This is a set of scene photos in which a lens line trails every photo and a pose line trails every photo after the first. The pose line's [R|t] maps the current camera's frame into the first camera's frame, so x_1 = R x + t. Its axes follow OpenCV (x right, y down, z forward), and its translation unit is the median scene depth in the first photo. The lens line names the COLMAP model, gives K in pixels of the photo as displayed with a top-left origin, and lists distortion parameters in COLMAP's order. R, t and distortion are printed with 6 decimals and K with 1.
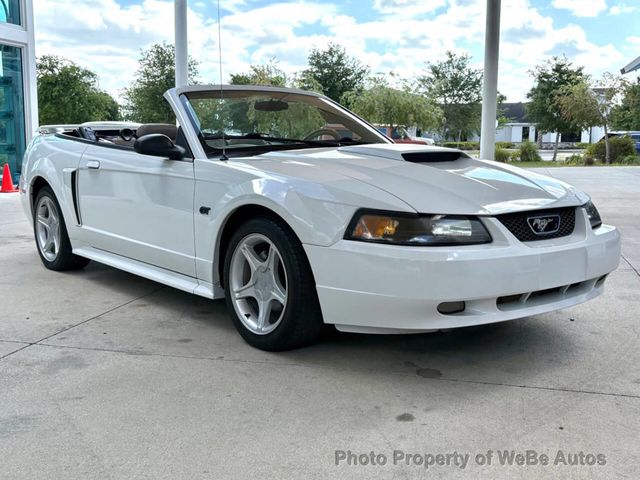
lens RADIAL K [[752.9, 0, 320.0], [0, 752.9, 240.0], [0, 0, 1]] dist [0.148706, -0.472443]
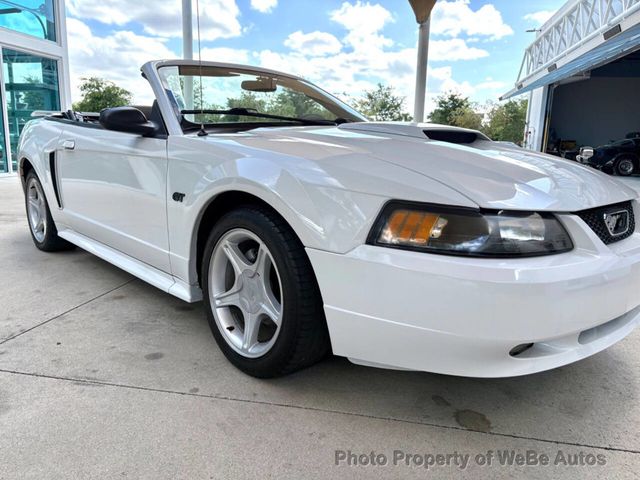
lens RADIAL K [[492.7, 0, 321.7], [0, 492.7, 237.4], [0, 0, 1]] dist [0.016734, -0.004312]
pose [[0.997587, 0.006919, 0.069079, -0.035159], [-0.010586, 0.998546, 0.052862, -0.025833], [-0.068613, -0.053466, 0.996210, 0.462252]]
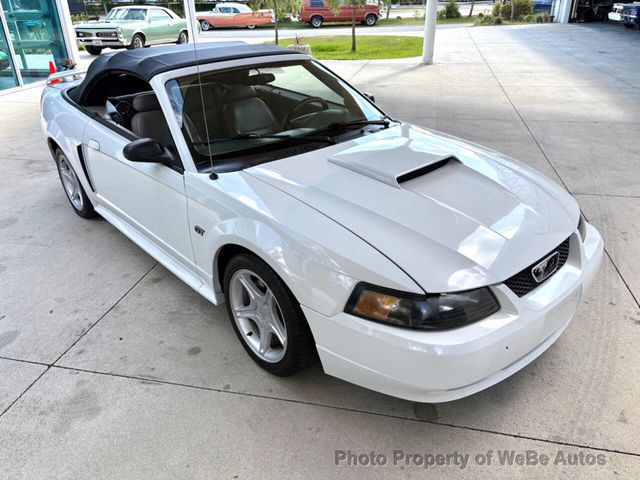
lens RADIAL K [[492.7, 0, 321.7], [0, 492.7, 237.4], [0, 0, 1]] dist [0.016734, -0.004312]
pose [[0.998690, -0.043063, 0.027642, -0.008205], [0.031761, 0.945186, 0.324983, -0.244952], [-0.040122, -0.323679, 0.945316, 0.377184]]
